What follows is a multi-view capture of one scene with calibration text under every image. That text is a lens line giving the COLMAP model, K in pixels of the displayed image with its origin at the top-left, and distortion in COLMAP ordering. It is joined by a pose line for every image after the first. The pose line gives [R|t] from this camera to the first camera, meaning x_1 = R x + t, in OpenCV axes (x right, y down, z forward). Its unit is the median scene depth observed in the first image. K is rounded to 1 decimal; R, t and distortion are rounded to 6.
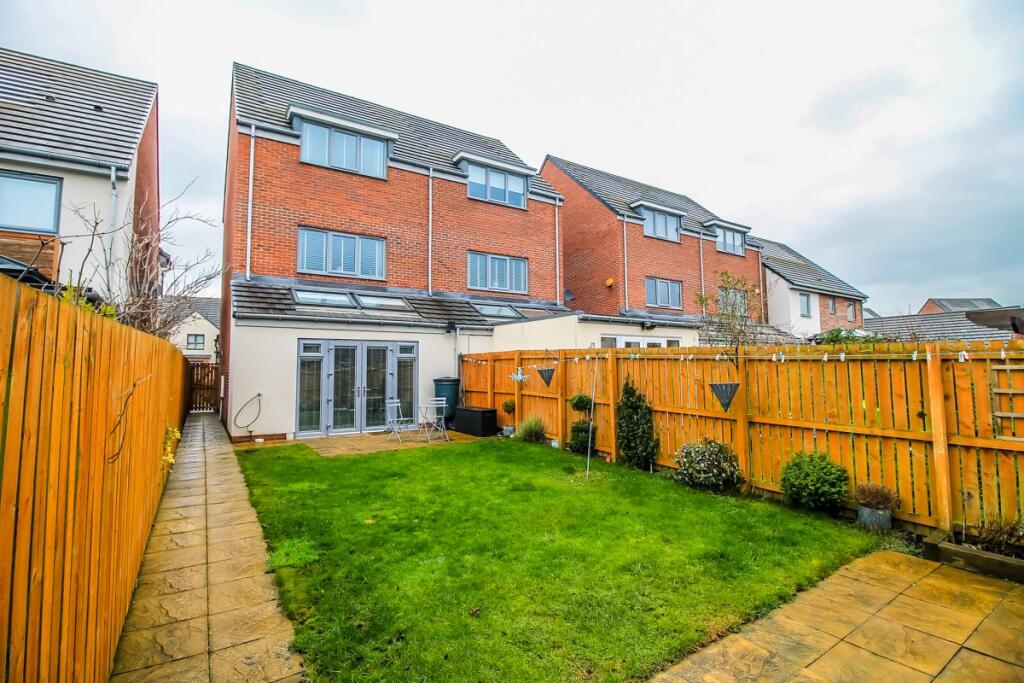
lens RADIAL K [[482.6, 0, 514.4], [0, 482.6, 335.8], [0, 0, 1]] dist [-0.011510, -0.001168]
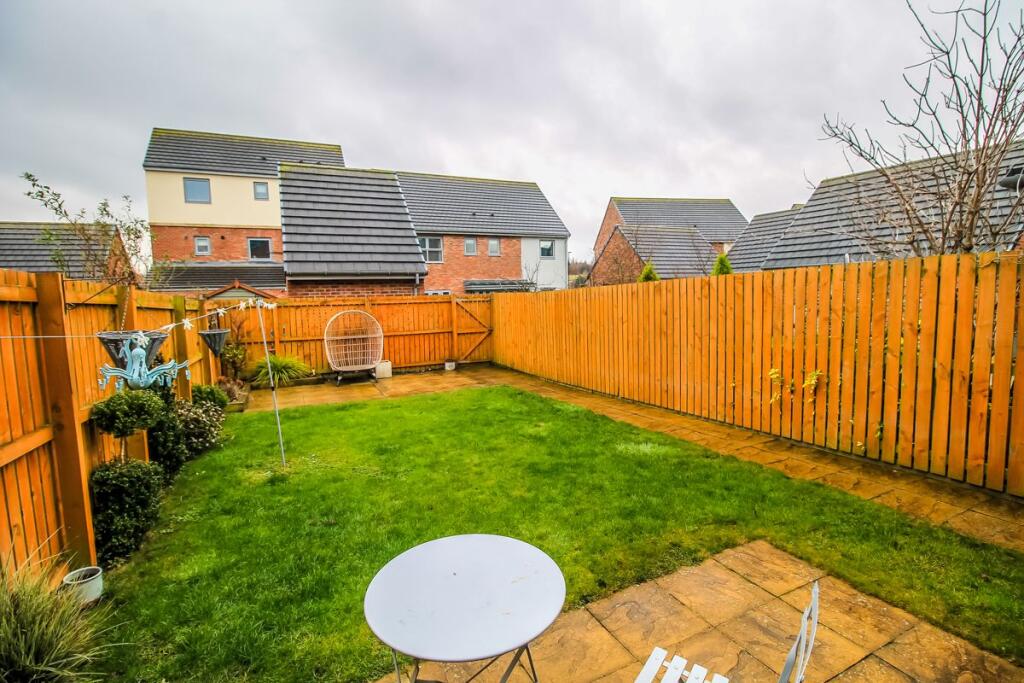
lens RADIAL K [[482.6, 0, 514.4], [0, 482.6, 335.8], [0, 0, 1]] dist [-0.011510, -0.001168]
pose [[-0.992169, 0.015389, 0.123955, -0.292003], [0.016986, 0.999786, 0.011844, 0.091739], [-0.123746, 0.013857, -0.992217, 1.687294]]
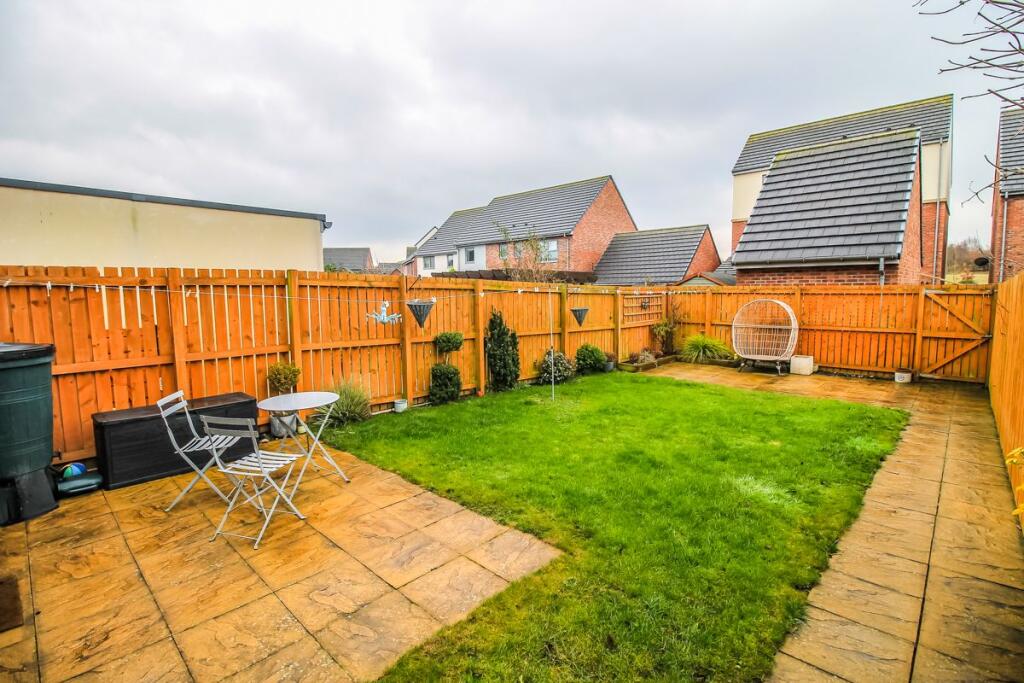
lens RADIAL K [[482.6, 0, 514.4], [0, 482.6, 335.8], [0, 0, 1]] dist [-0.011510, -0.001168]
pose [[-0.238398, -0.089399, 0.967044, -0.874514], [-0.064581, 0.995009, 0.076064, 0.070399], [-0.969018, -0.044319, -0.242981, 1.354427]]
